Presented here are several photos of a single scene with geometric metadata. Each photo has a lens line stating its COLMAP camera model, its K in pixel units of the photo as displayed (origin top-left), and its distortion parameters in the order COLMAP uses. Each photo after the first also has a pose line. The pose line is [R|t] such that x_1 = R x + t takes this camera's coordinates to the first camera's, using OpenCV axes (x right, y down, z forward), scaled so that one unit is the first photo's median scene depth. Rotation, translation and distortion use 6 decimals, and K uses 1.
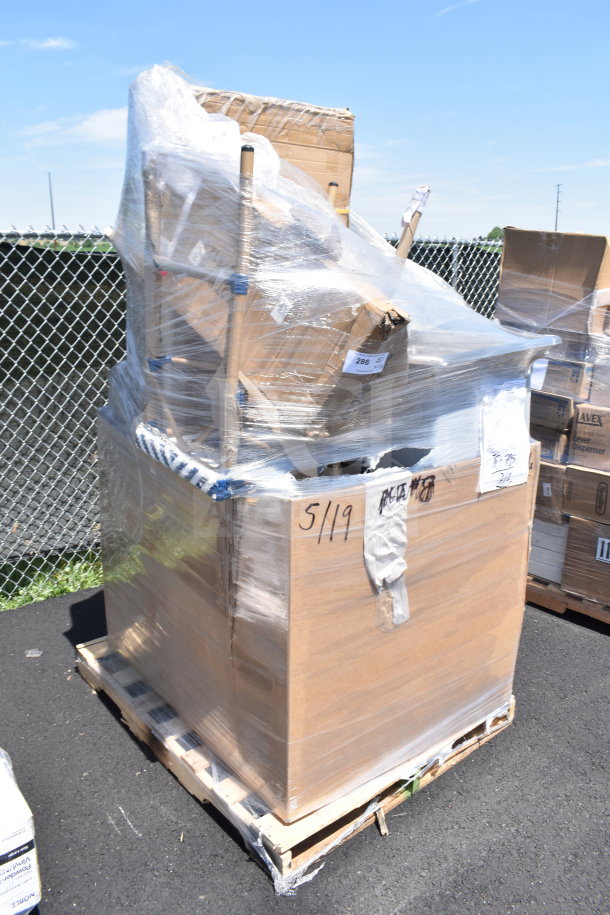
lens RADIAL K [[711.0, 0, 305.0], [0, 711.0, 457.5], [0, 0, 1]] dist [-0.074097, -0.005560]
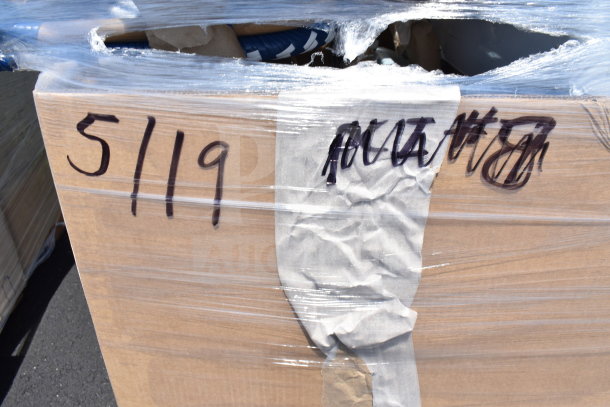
lens RADIAL K [[513.5, 0, 305.0], [0, 513.5, 203.5], [0, 0, 1]] dist [-0.094096, -0.000039]
pose [[0.795829, 0.297970, -0.527134, 0.226362], [-0.154551, 0.941667, 0.298961, 0.010528], [0.585466, -0.156453, 0.795457, 0.742992]]
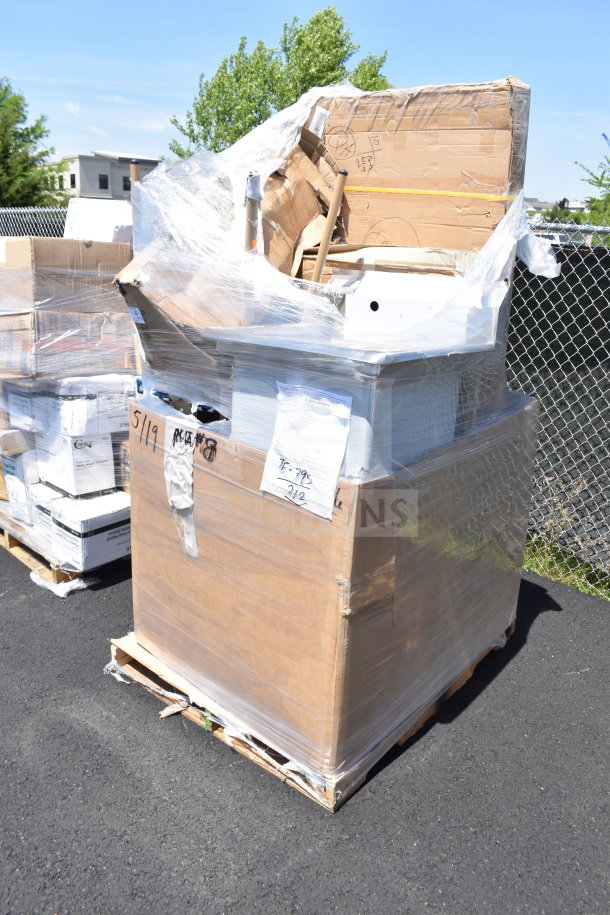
lens RADIAL K [[711.0, 0, 305.0], [0, 711.0, 457.5], [0, 0, 1]] dist [-0.074097, -0.005560]
pose [[0.168710, 0.311949, -0.935000, 1.227987], [-0.315420, 0.915802, 0.248630, -0.263957], [0.933835, 0.252971, 0.252900, 0.862636]]
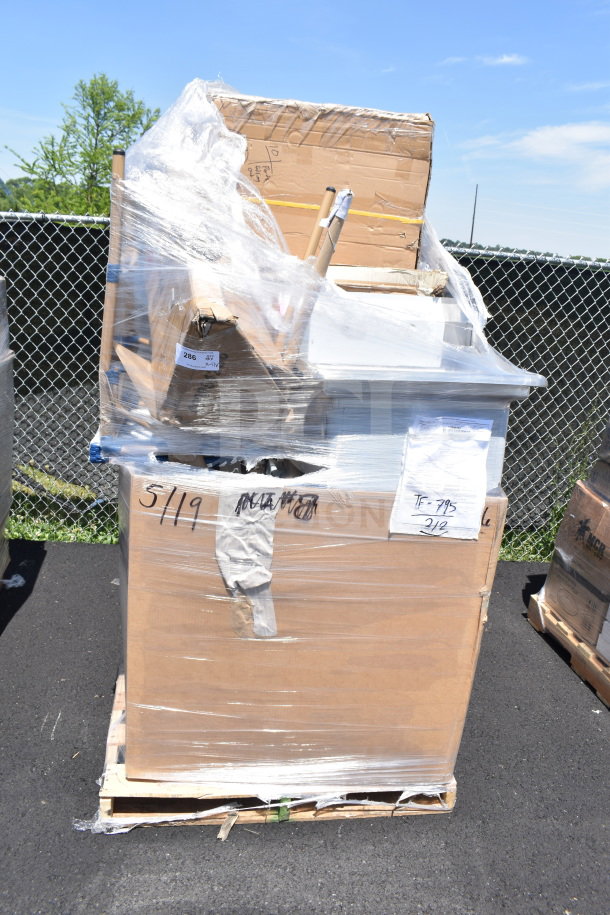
lens RADIAL K [[711.0, 0, 305.0], [0, 711.0, 457.5], [0, 0, 1]] dist [-0.074097, -0.005560]
pose [[0.842755, 0.211250, -0.495114, 0.628879], [-0.220598, 0.974531, 0.040314, -0.058432], [0.491020, 0.075246, 0.867892, 0.167708]]
